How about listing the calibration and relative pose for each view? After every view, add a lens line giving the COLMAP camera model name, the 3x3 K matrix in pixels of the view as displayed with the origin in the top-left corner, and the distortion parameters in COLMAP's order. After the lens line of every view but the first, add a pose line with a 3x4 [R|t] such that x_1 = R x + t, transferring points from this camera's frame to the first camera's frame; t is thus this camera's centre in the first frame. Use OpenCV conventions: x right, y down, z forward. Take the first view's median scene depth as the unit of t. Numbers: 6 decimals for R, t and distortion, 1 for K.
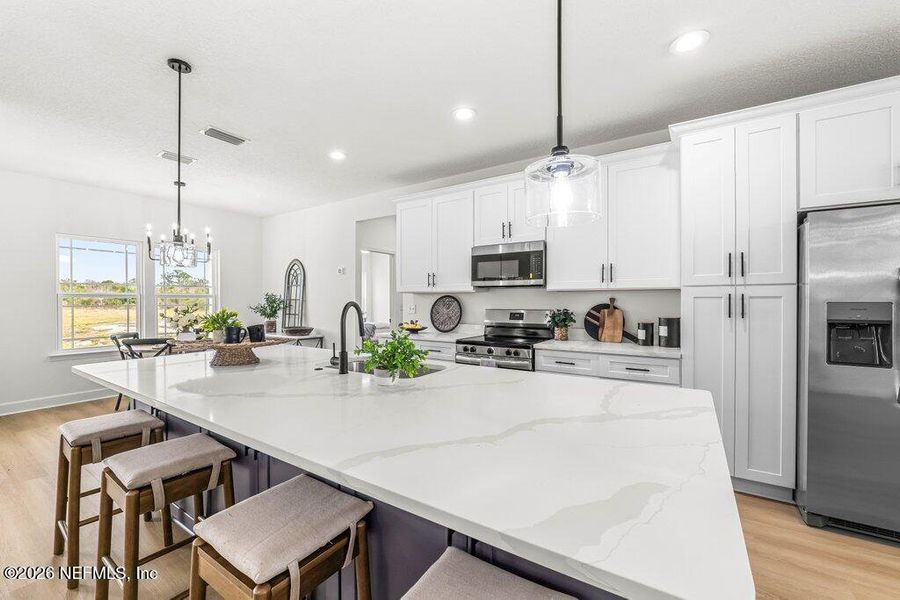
lens RADIAL K [[371.2, 0, 449.6], [0, 371.2, 300.8], [0, 0, 1]] dist [-0.011388, -0.000233]
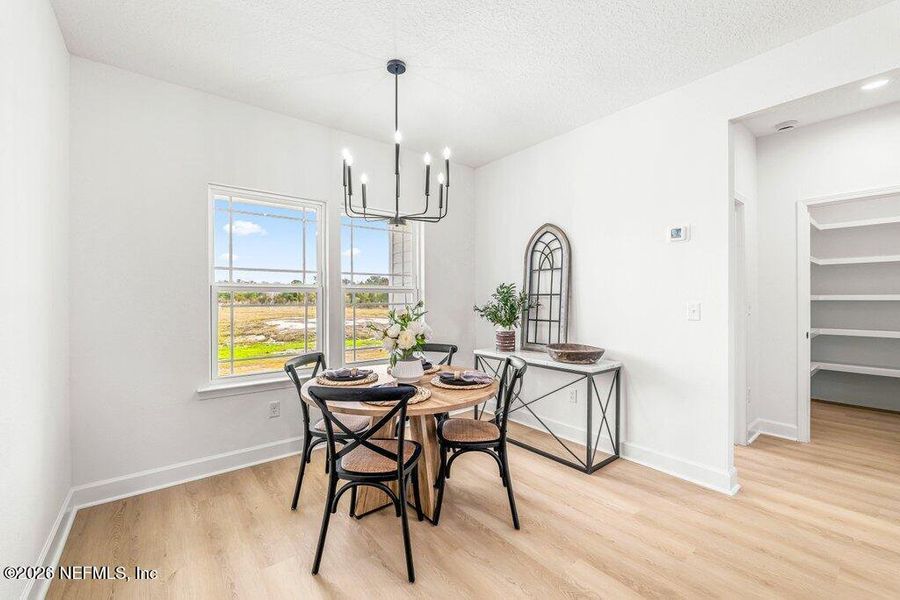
lens RADIAL K [[371.2, 0, 446.0], [0, 371.2, 296.6], [0, 0, 1]] dist [-0.011388, -0.000233]
pose [[0.949188, -0.002107, -0.314702, -0.593907], [0.000792, 0.999990, -0.004307, 0.003080], [0.314708, 0.003839, 0.949181, 0.630839]]
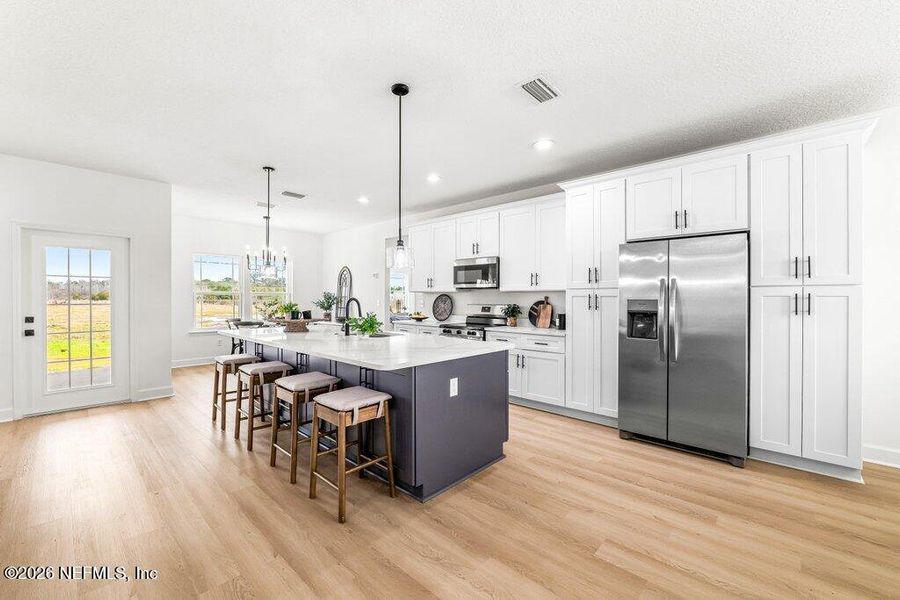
lens RADIAL K [[371.2, 0, 449.6], [0, 371.2, 298.8], [0, 0, 1]] dist [-0.011388, -0.000233]
pose [[0.986414, 0.005287, -0.164196, 0.268882], [-0.005267, 0.999986, 0.000554, 0.001905], [0.164197, 0.000318, 0.986428, -0.391635]]
